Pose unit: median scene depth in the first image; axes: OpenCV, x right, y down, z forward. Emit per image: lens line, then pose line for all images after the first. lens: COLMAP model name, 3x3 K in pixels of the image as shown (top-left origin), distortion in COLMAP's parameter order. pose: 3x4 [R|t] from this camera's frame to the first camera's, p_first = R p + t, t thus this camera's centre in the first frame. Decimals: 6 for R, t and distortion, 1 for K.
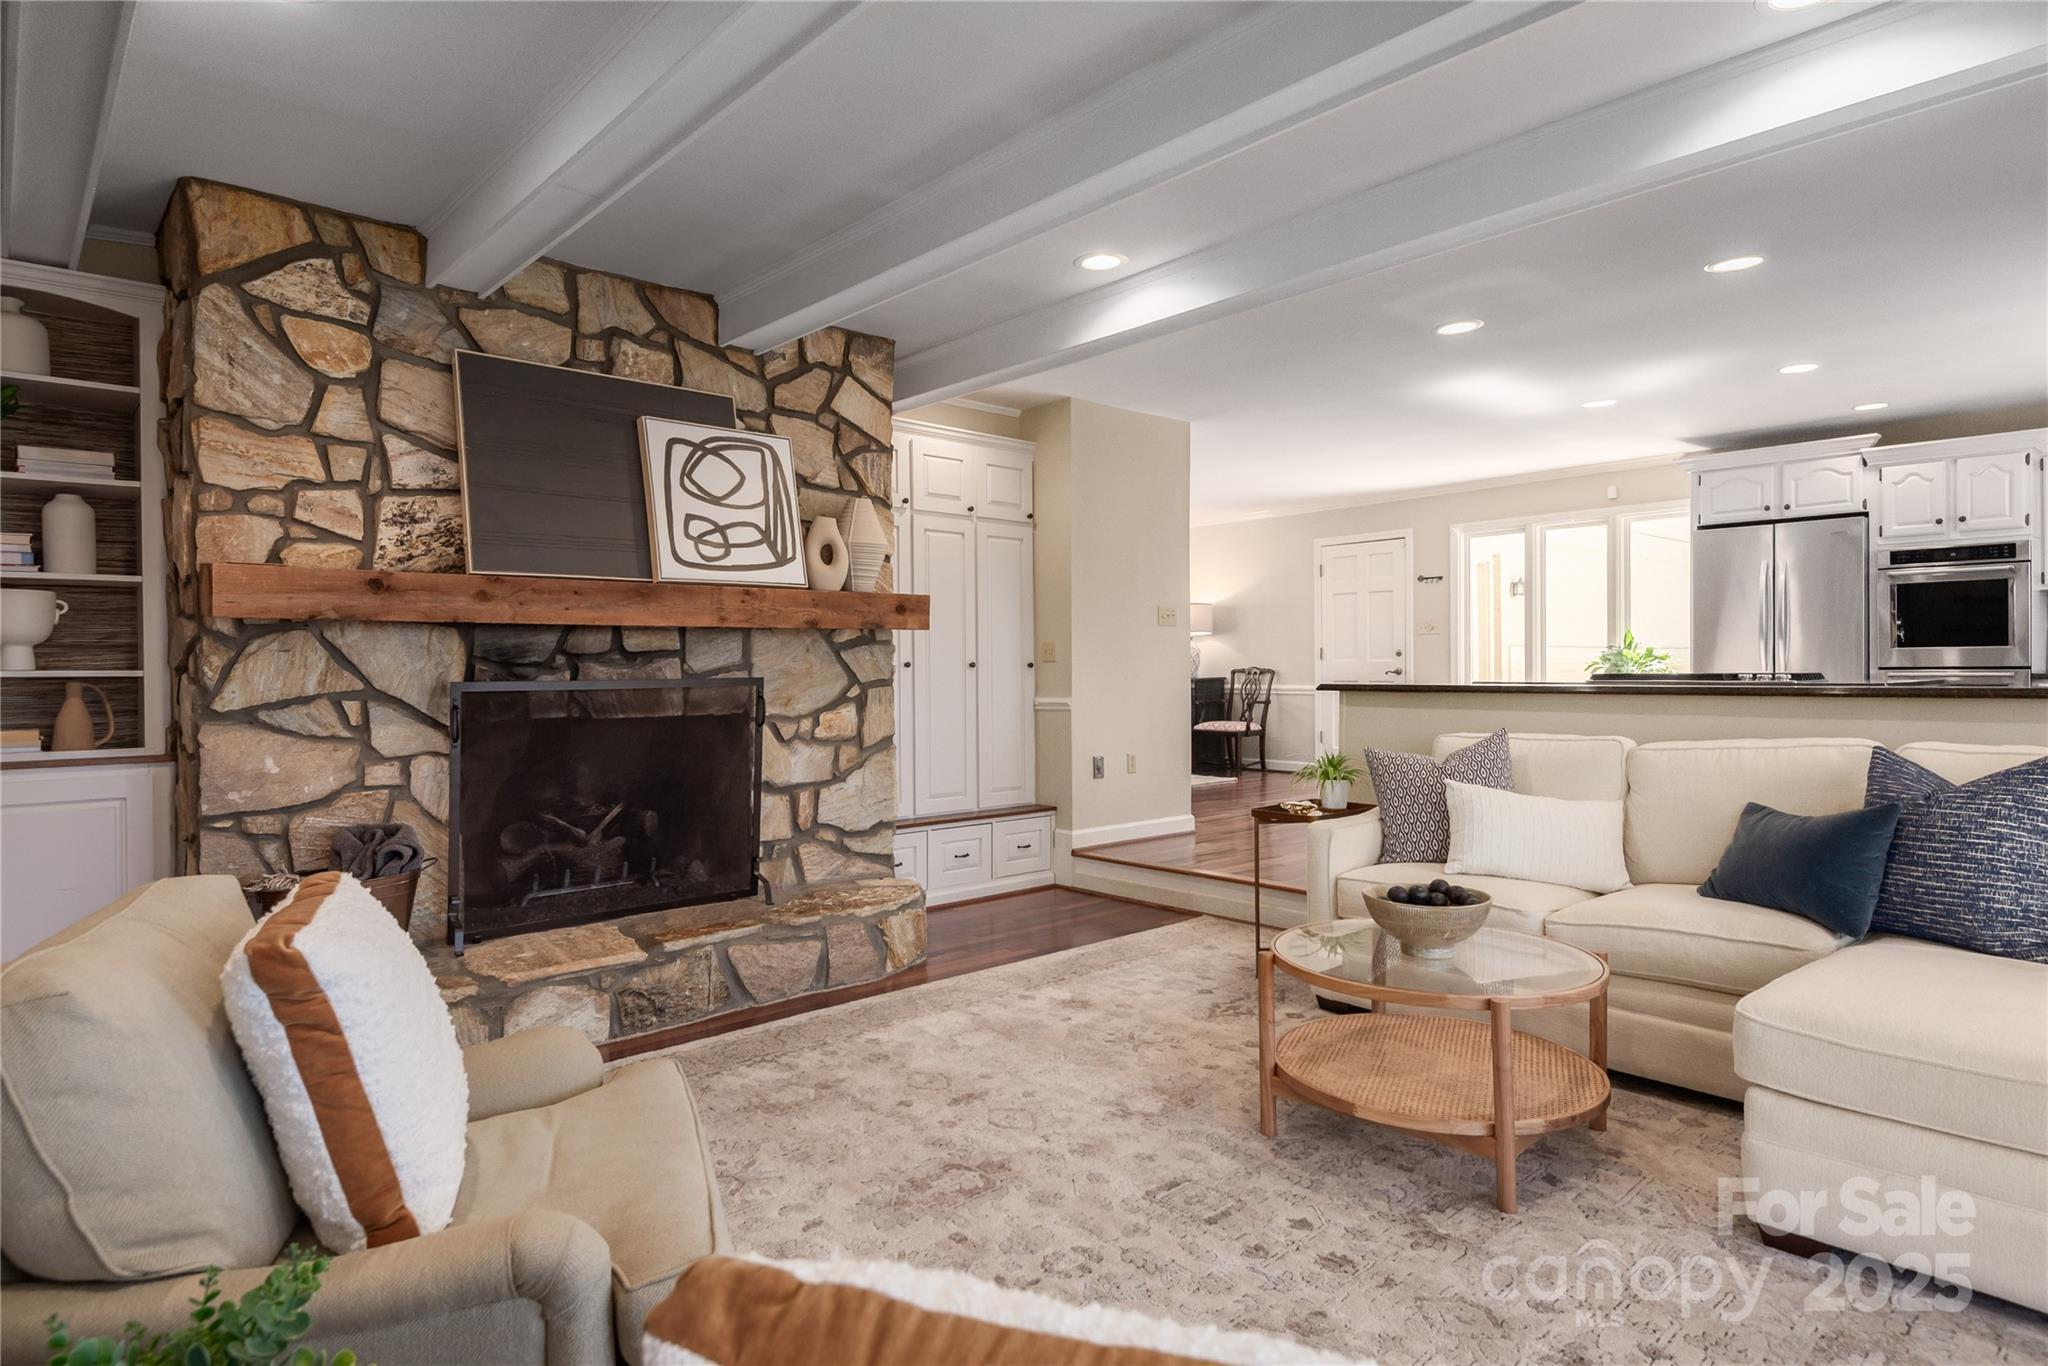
lens RADIAL K [[1156.4, 0, 1036.5], [0, 1156.4, 677.0], [0, 0, 1]] dist [0.013003, -0.008594]
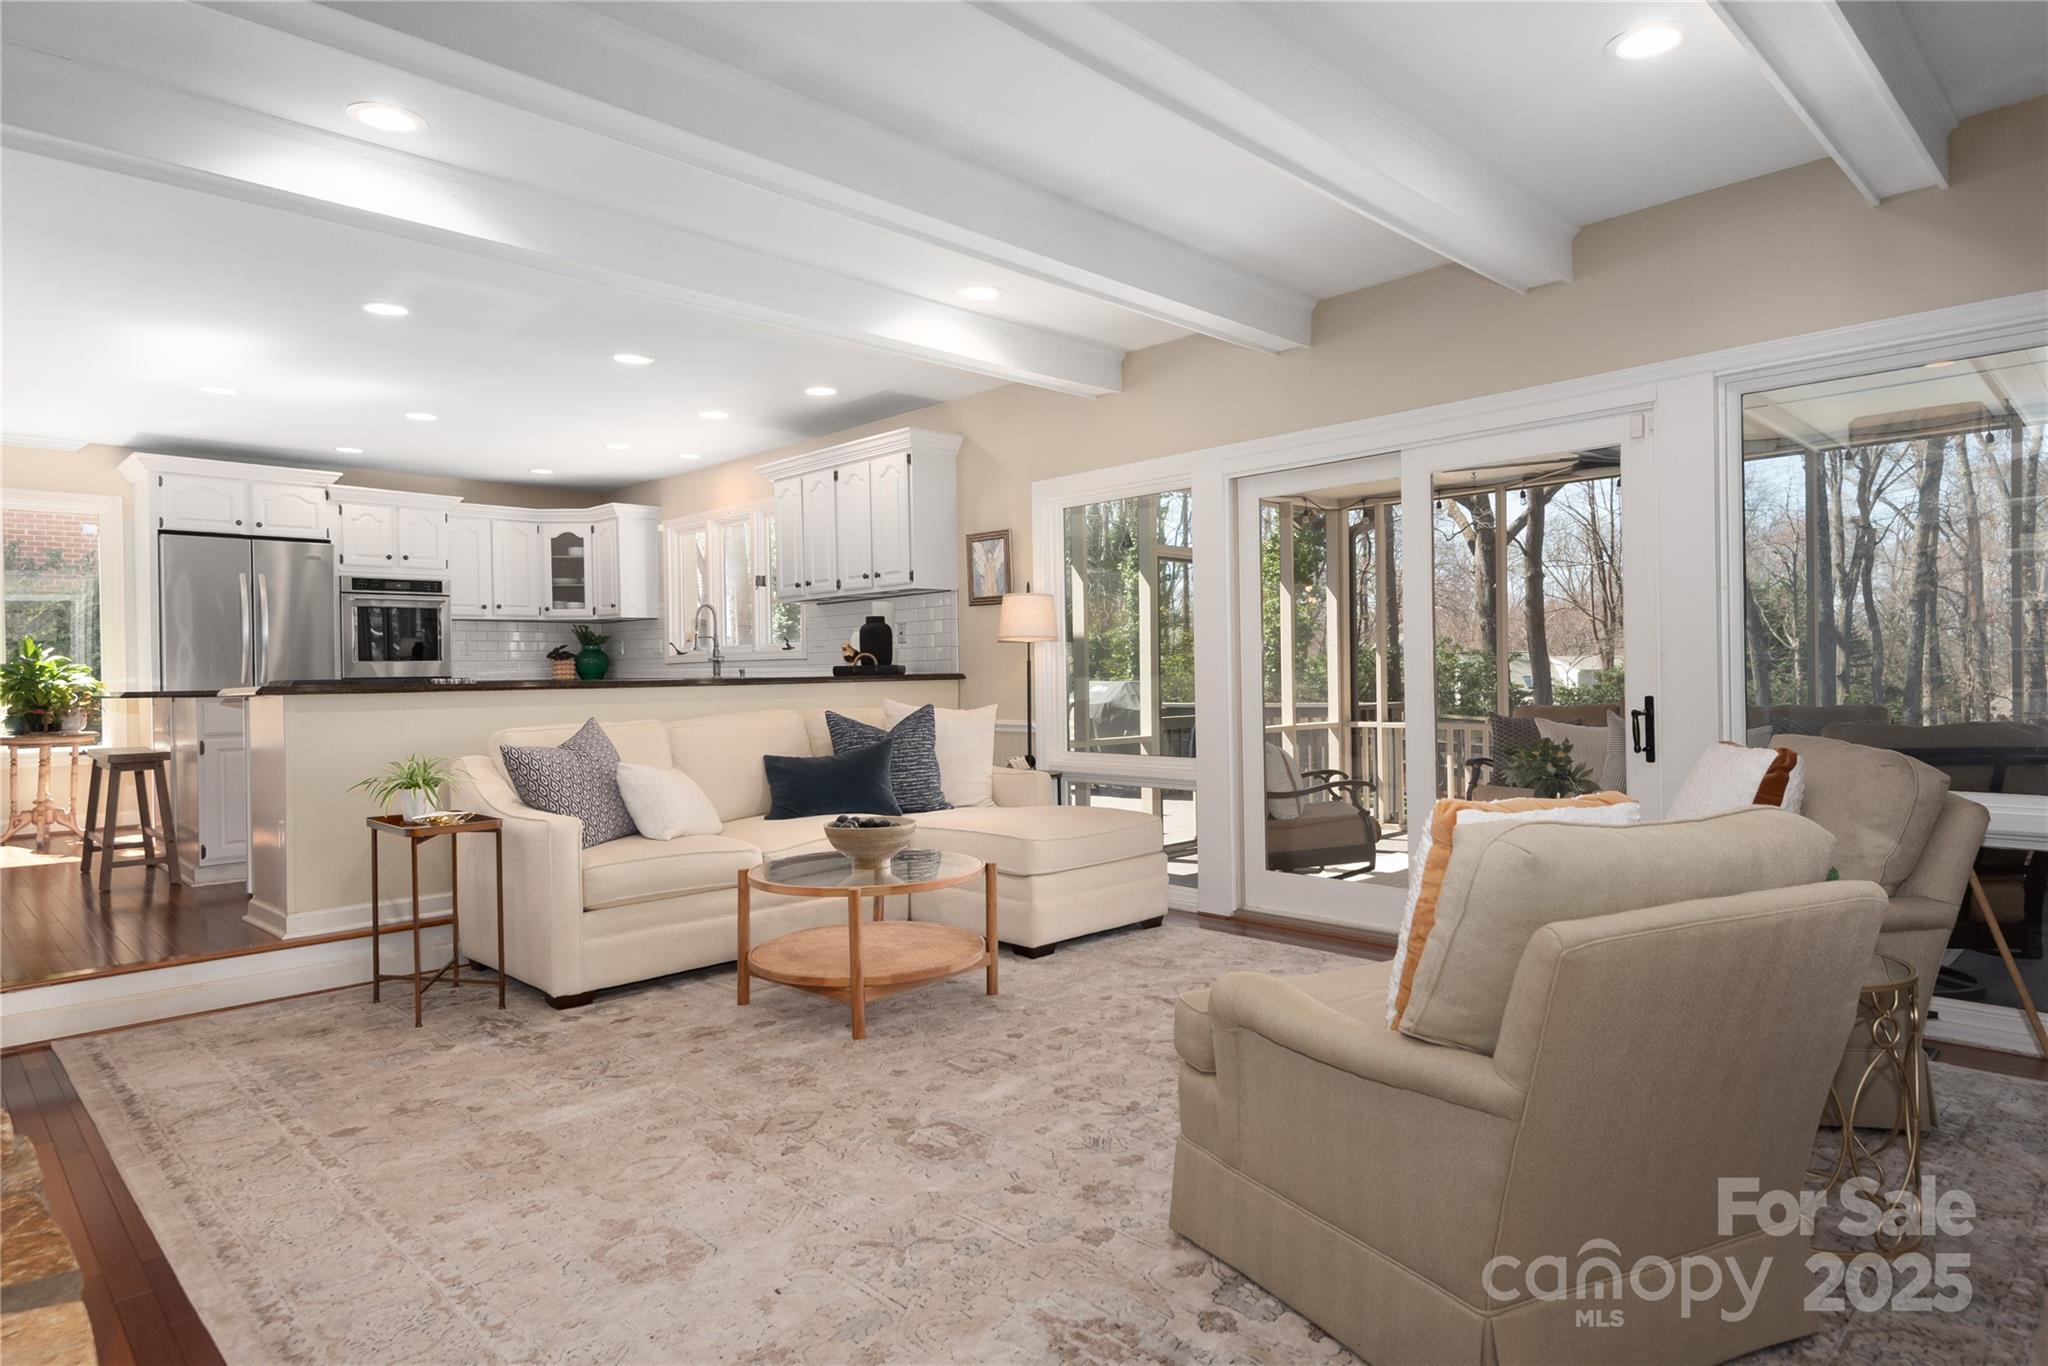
lens RADIAL K [[1156.4, 0, 1036.5], [0, 1156.4, 675.8], [0, 0, 1]] dist [0.013003, -0.008594]
pose [[-0.038115, 0.005665, 0.999257, -0.686837], [0.027563, 0.999609, -0.004616, 0.020377], [-0.998893, 0.027367, -0.038256, 0.580968]]
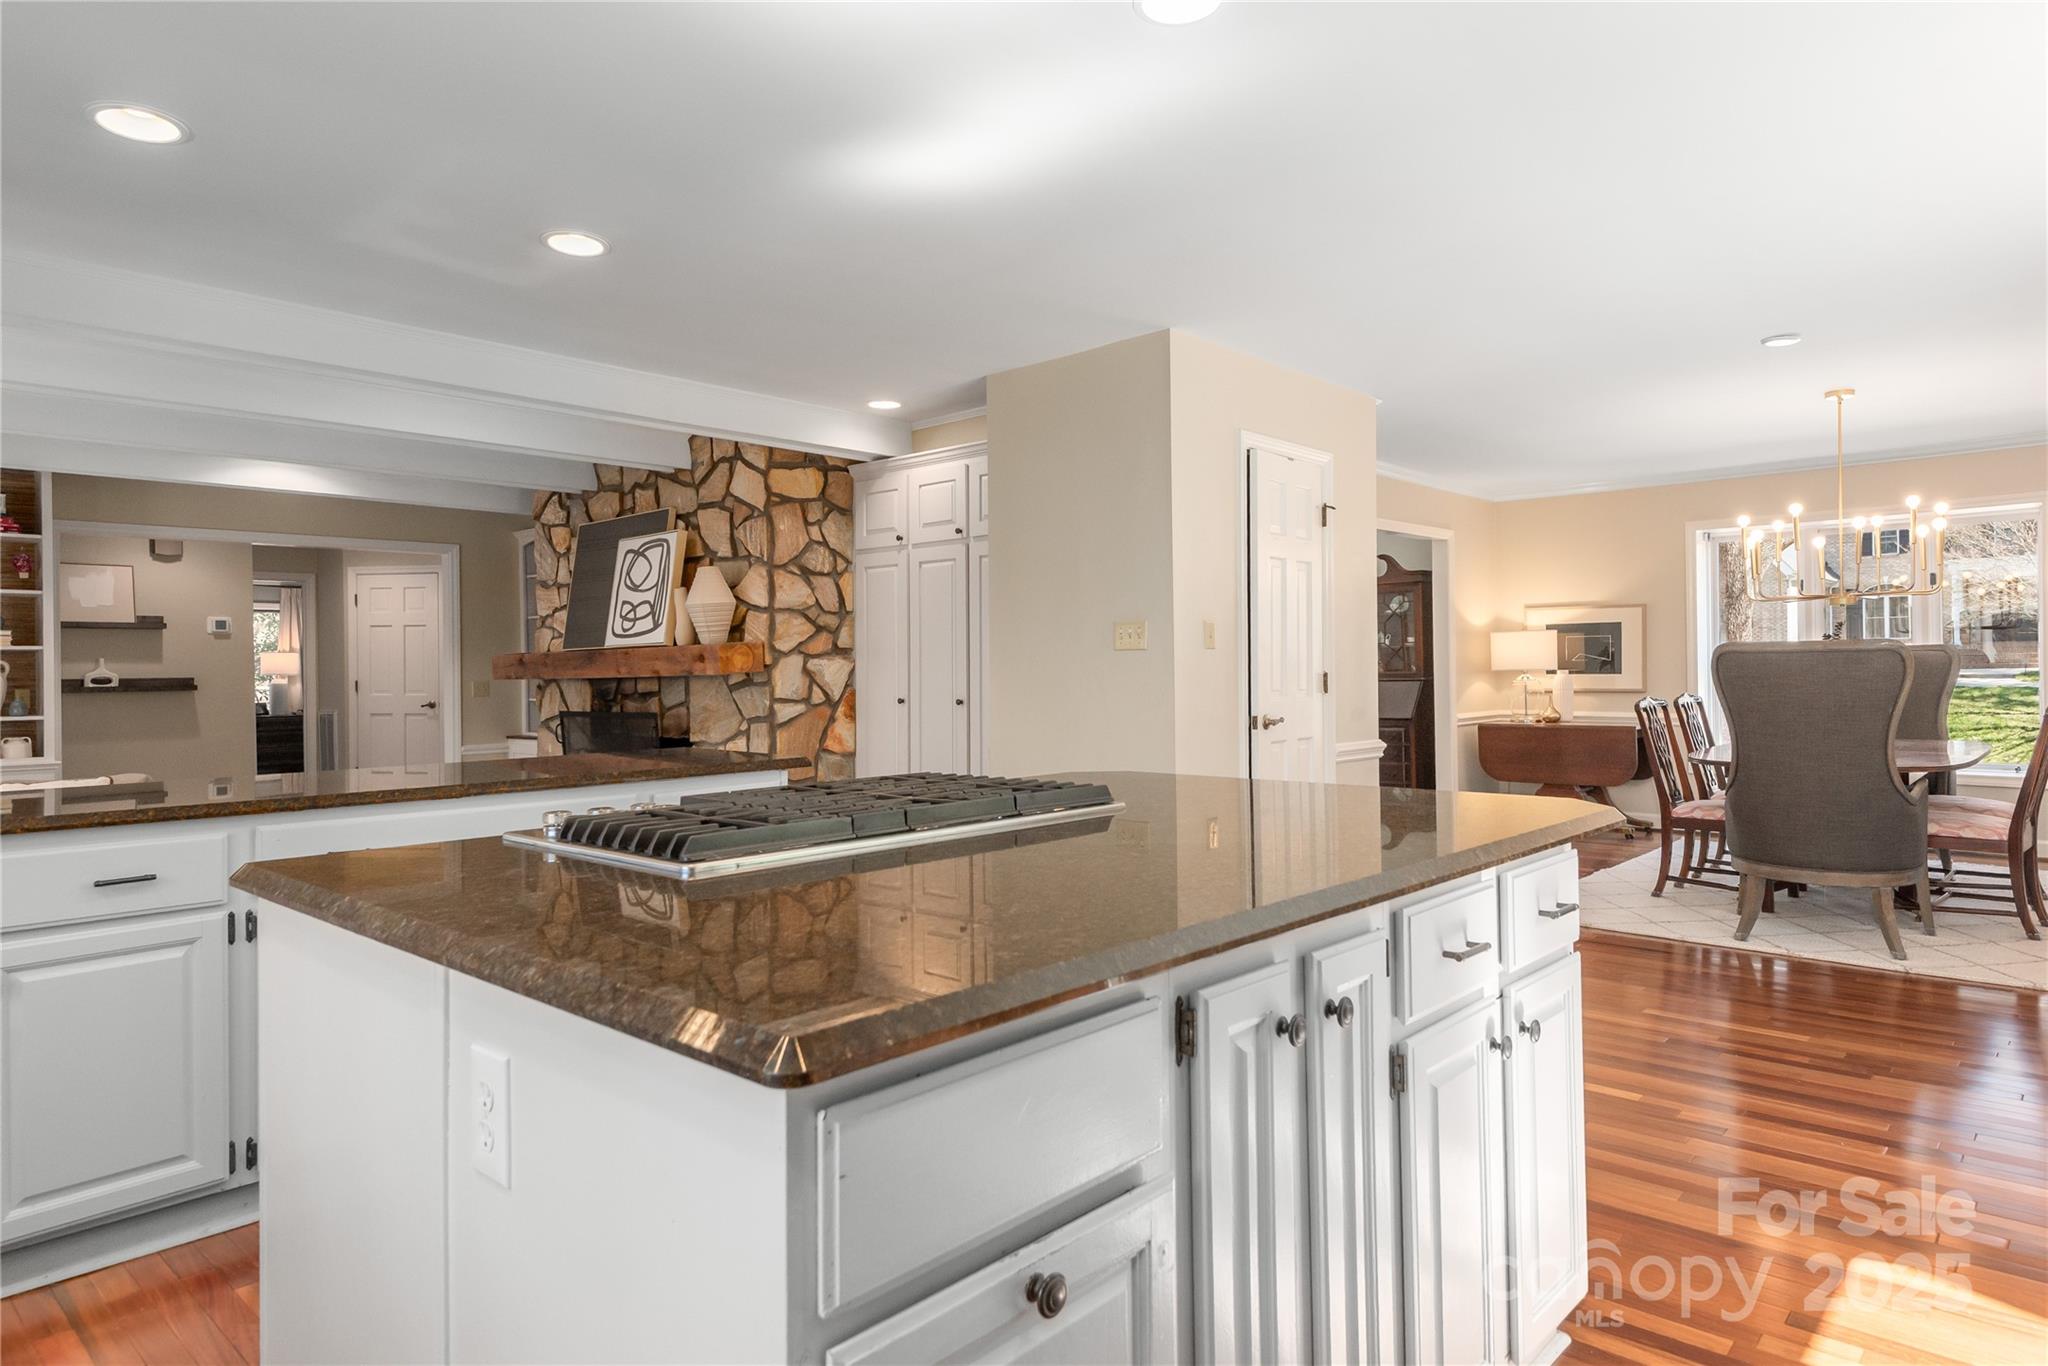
lens RADIAL K [[1156.4, 0, 1016.0], [0, 1156.4, 668.5], [0, 0, 1]] dist [0.013003, -0.008594]
pose [[0.092308, 0.002746, -0.995727, 1.195862], [0.006264, 0.999975, 0.003338, -0.055306], [0.995711, -0.006546, 0.092288, 1.337713]]
